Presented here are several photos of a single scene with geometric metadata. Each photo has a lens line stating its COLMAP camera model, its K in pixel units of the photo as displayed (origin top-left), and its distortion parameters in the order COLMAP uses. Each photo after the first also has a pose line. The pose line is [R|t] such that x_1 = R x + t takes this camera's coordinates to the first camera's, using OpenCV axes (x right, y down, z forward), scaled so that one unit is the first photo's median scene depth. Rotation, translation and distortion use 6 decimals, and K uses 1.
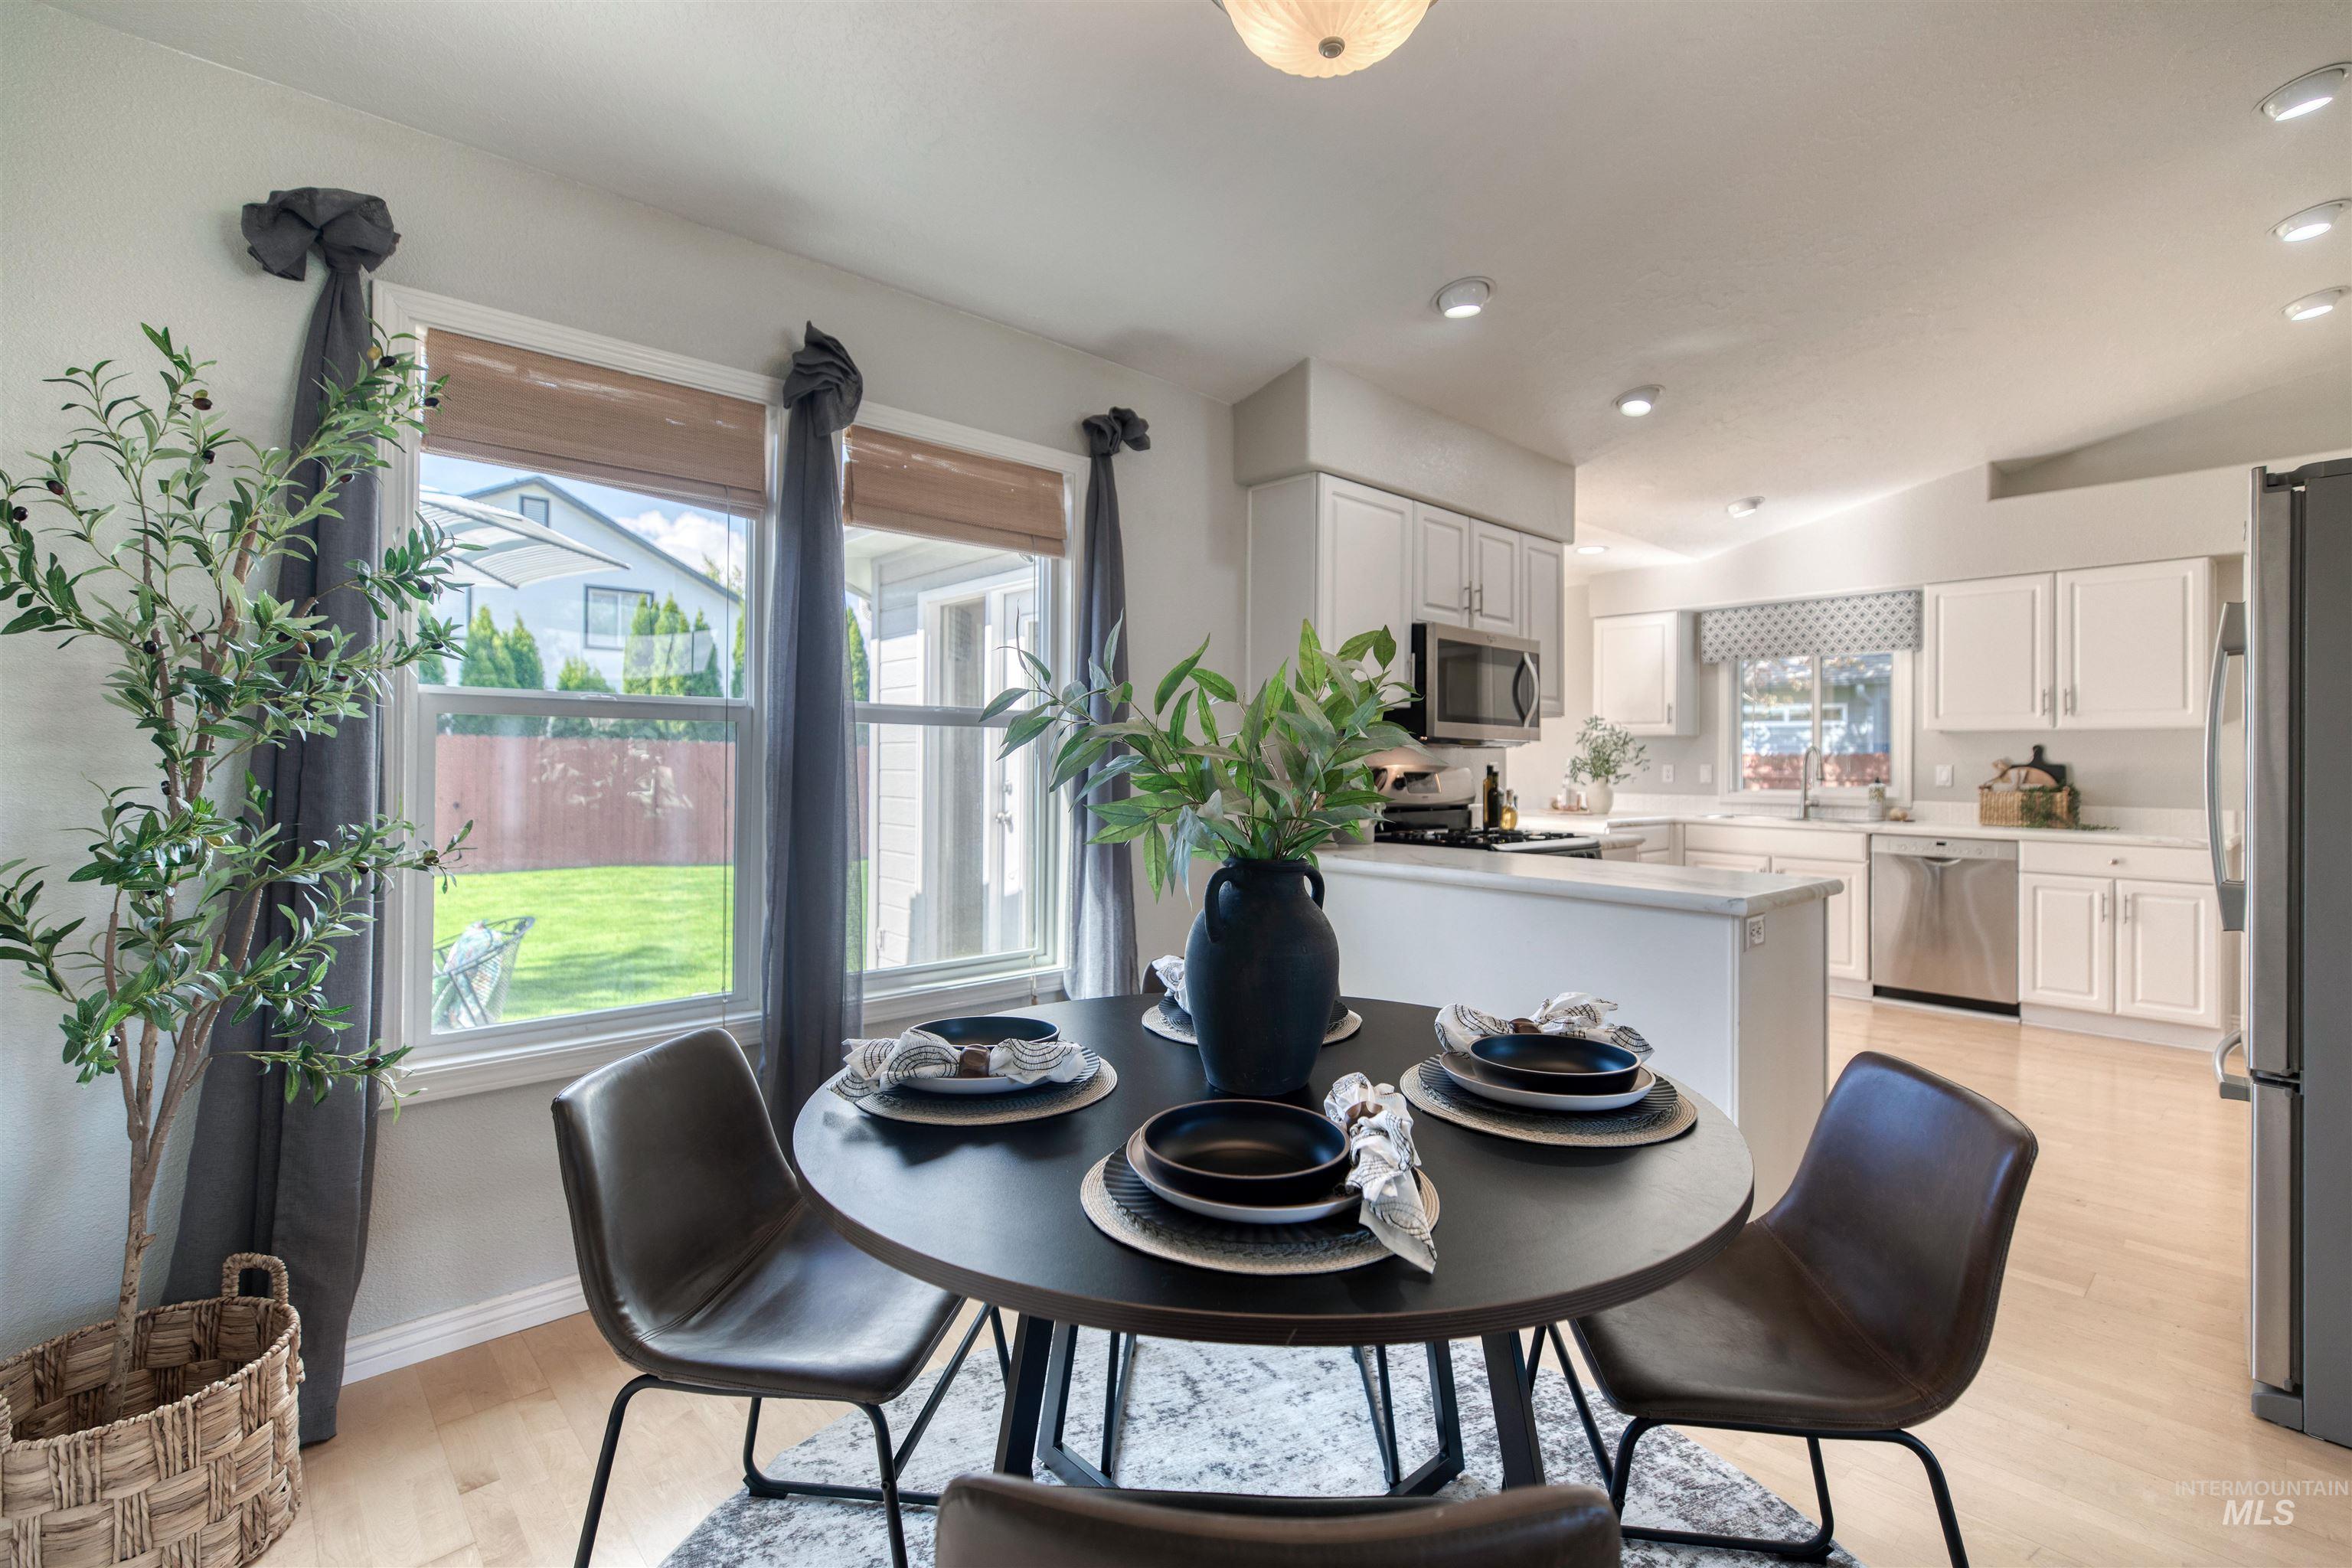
lens RADIAL K [[1056.2, 0, 1183.4], [0, 1056.2, 753.2], [0, 0, 1]] dist [0.004801, -0.001491]
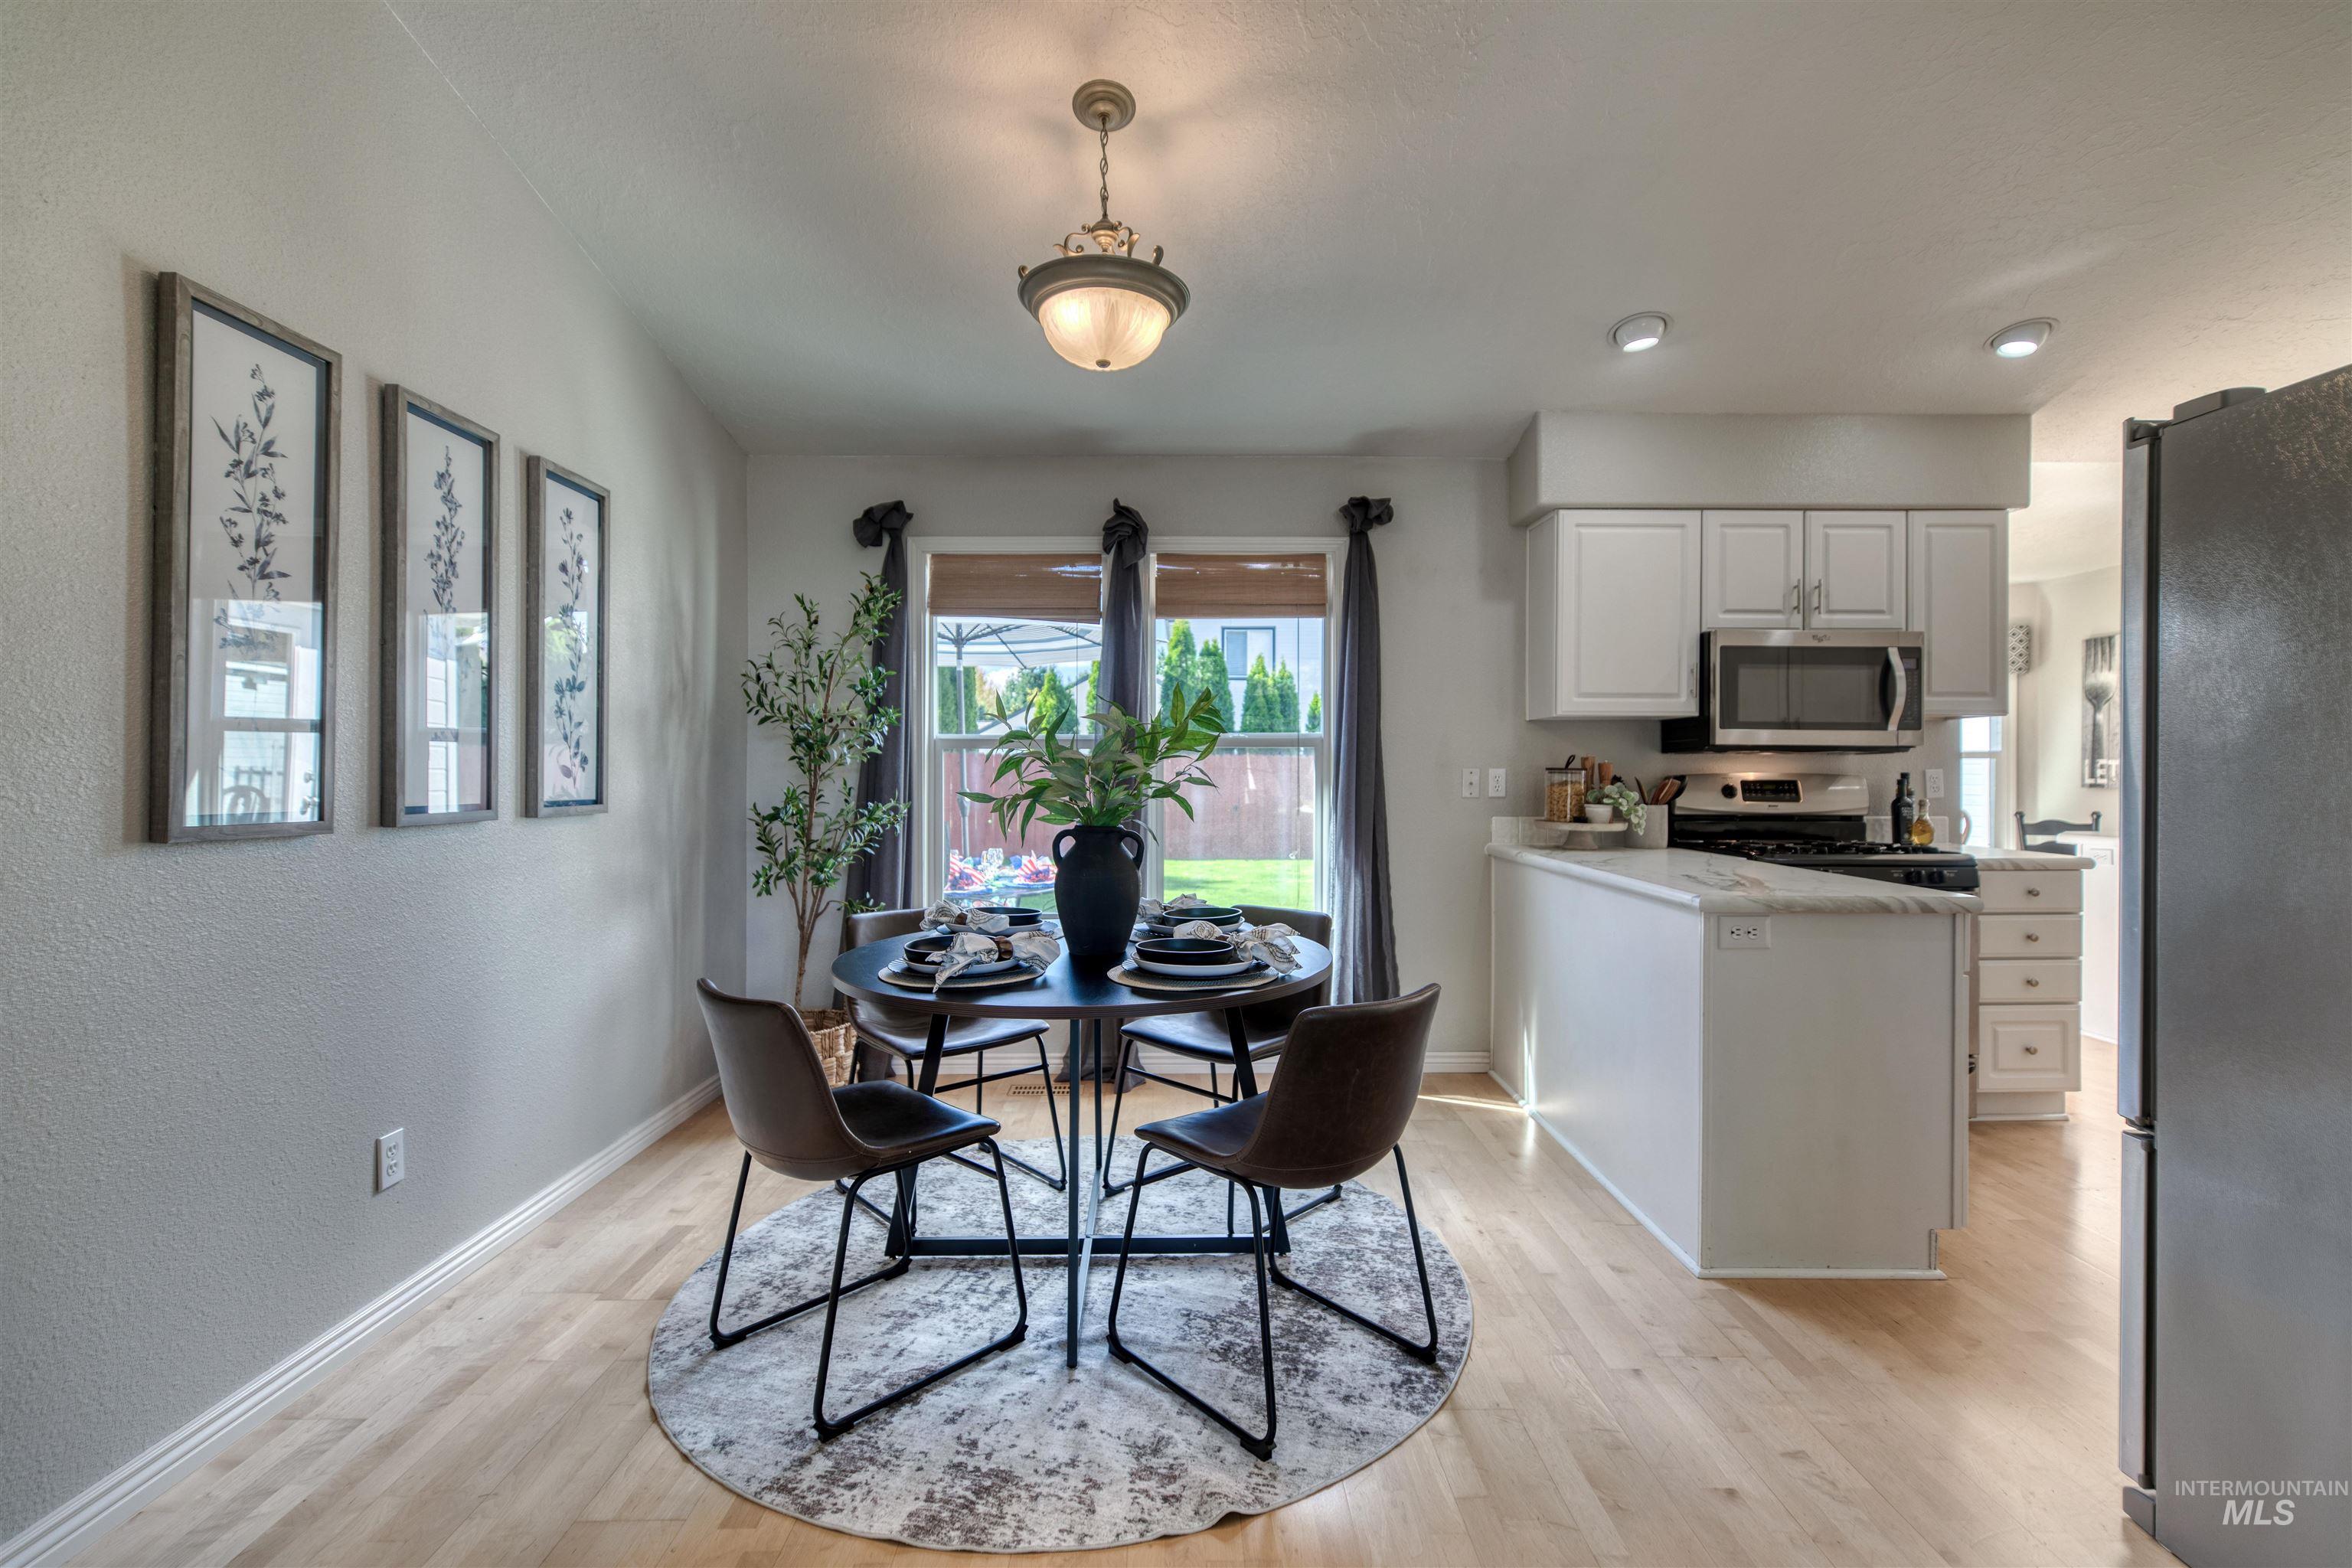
lens RADIAL K [[1056.2, 0, 1182.5], [0, 1056.2, 777.3], [0, 0, 1]] dist [0.004801, -0.001491]
pose [[0.746332, -0.004819, -0.665556, 0.372293], [0.011883, 0.999911, 0.006086, 0.001988], [0.665468, -0.012451, 0.746323, -0.060861]]
